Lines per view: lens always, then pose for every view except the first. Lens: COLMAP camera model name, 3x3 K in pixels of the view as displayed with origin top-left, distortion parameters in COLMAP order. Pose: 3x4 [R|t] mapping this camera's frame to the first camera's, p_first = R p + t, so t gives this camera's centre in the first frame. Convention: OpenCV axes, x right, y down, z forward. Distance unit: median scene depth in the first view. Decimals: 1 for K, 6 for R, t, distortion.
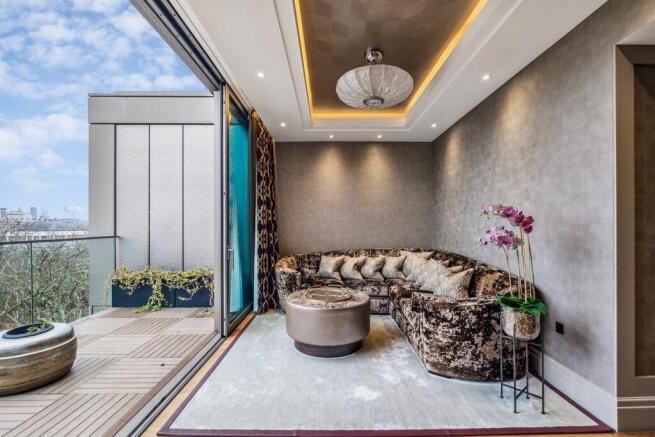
lens RADIAL K [[292.3, 0, 327.2], [0, 292.3, 220.1], [0, 0, 1]] dist [0.002186, 0.000245]
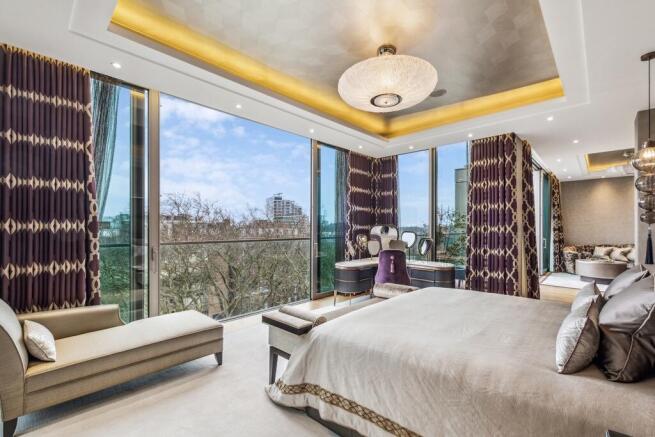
lens RADIAL K [[292.3, 0, 337.2], [0, 292.3, 228.2], [0, 0, 1]] dist [0.002186, 0.000245]
pose [[0.731165, 0.002496, -0.682196, 0.048516], [0.001075, 0.999988, 0.004812, 0.003185], [0.682200, -0.004252, 0.731154, -1.404134]]
